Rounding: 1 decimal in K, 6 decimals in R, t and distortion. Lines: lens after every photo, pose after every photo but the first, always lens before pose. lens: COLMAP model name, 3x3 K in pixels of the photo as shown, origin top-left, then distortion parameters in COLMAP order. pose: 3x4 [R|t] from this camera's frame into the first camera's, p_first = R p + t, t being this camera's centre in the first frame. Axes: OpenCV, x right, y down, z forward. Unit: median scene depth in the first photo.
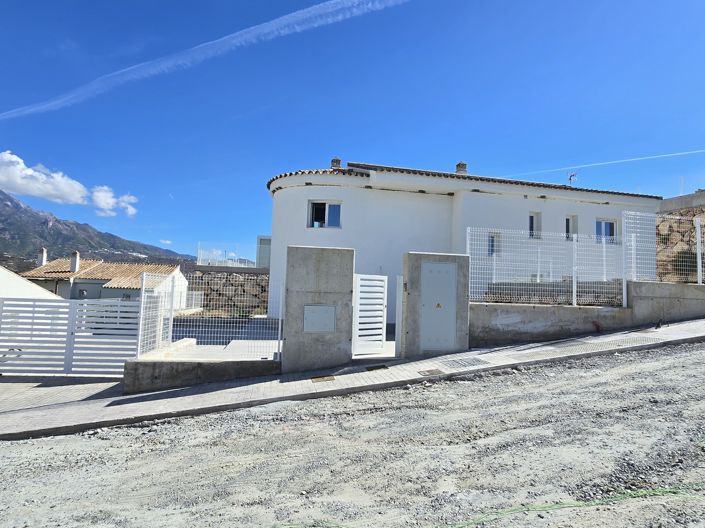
lens RADIAL K [[426.8, 0, 352.5], [0, 426.8, 264.0], [0, 0, 1]] dist [0.008893, -0.002518]
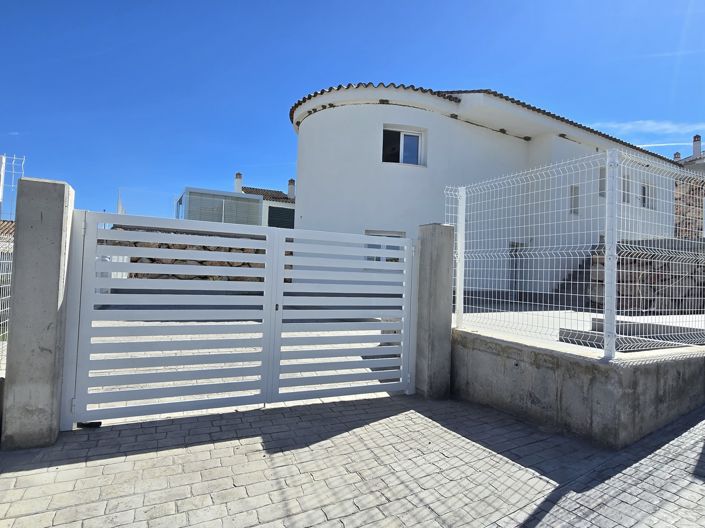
lens RADIAL K [[426.8, 0, 352.5], [0, 426.8, 264.0], [0, 0, 1]] dist [0.008893, -0.002518]
pose [[0.939605, 0.006932, 0.342189, -0.234787], [-0.025477, 0.998438, 0.049732, 0.031465], [-0.341310, -0.055447, 0.938314, 0.188471]]
